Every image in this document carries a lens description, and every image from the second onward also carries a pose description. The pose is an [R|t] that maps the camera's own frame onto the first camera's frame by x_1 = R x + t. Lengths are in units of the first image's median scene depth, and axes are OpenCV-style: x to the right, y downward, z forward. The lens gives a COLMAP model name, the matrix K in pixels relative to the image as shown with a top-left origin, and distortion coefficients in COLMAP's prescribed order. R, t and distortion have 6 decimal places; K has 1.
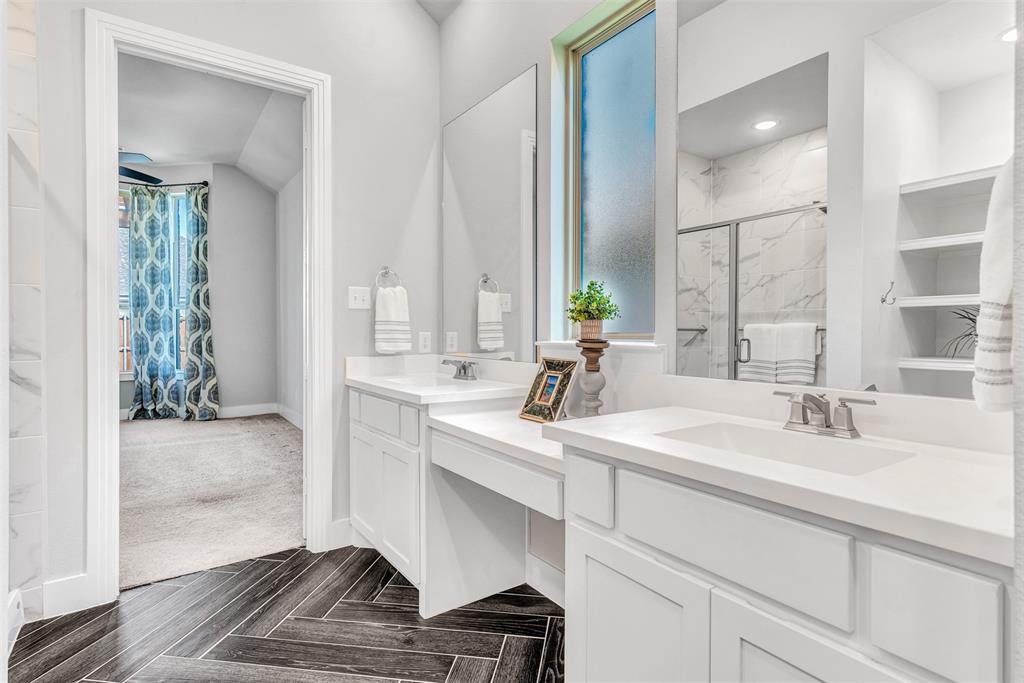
lens RADIAL K [[524.5, 0, 525.8], [0, 524.5, 334.2], [0, 0, 1]] dist [0.003367, 0.000602]
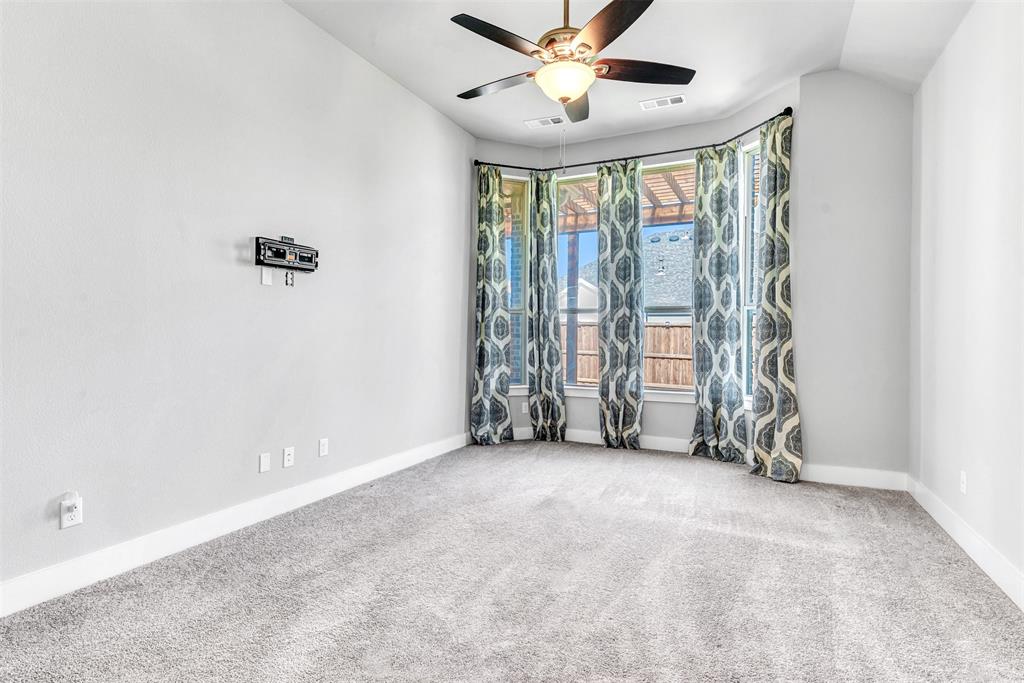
lens RADIAL K [[515.2, 0, 511.4], [0, 515.2, 338.8], [0, 0, 1]] dist [-0.002846, 0.000247]
pose [[0.481902, 0.009079, -0.876178, -0.216577], [-0.016726, 0.999859, 0.001160, -0.003857], [0.876066, 0.014096, 0.481986, 0.401197]]
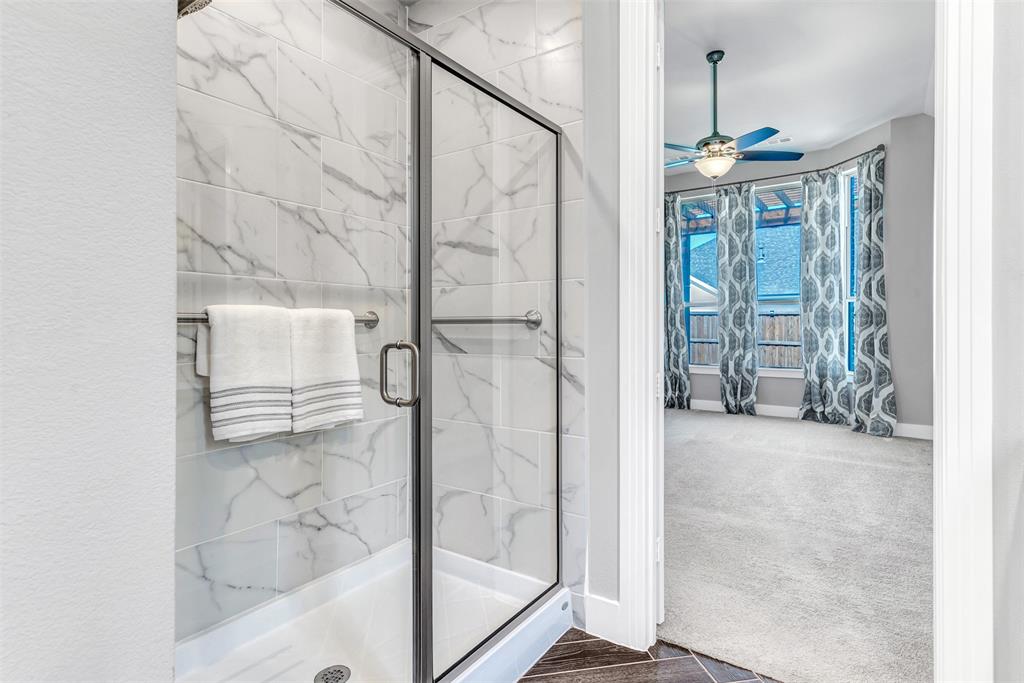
lens RADIAL K [[520.0, 0, 498.7], [0, 520.0, 326.1], [0, 0, 1]] dist [0.002099, 0.000988]
pose [[0.317690, -0.000169, -0.948195, -0.025148], [-0.006676, 0.999975, -0.002415, -0.001383], [0.948171, 0.007098, 0.317680, 0.173896]]
